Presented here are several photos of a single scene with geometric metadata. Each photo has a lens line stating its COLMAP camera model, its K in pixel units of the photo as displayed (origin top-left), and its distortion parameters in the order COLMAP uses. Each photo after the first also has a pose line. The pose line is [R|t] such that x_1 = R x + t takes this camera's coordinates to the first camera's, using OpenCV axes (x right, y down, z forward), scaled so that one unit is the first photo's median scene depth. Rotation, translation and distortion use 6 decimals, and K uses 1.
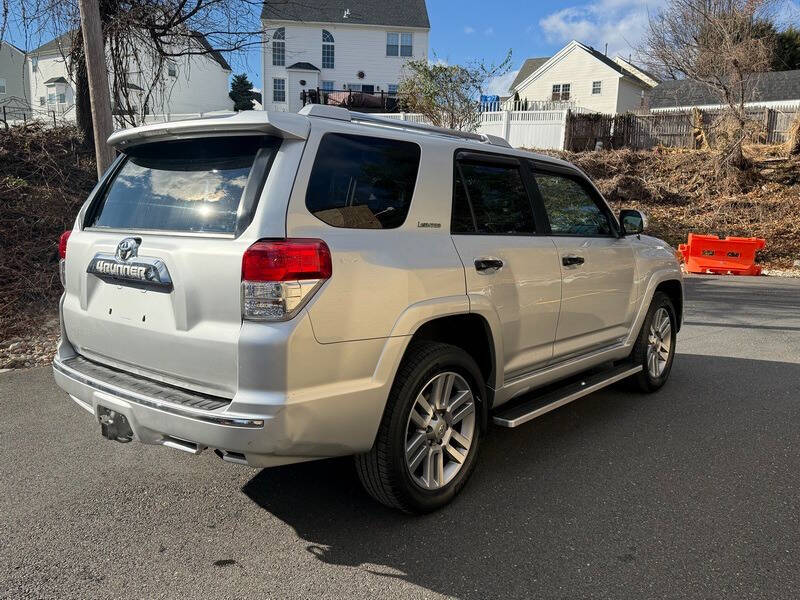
lens RADIAL K [[688.0, 0, 400.0], [0, 688.0, 300.0], [0, 0, 1]] dist [0.039868, -0.012374]
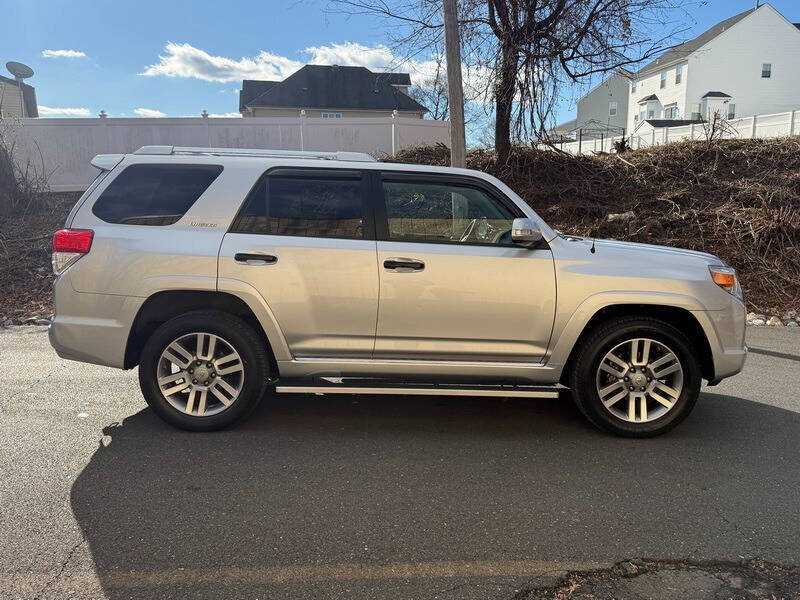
lens RADIAL K [[688.0, 0, 400.0], [0, 688.0, 300.0], [0, 0, 1]] dist [0.039868, -0.012374]
pose [[0.642622, 0.100764, -0.759528, 1.073271], [-0.110821, 0.993114, 0.037989, -0.043155], [0.758126, 0.059759, 0.649364, 0.317460]]
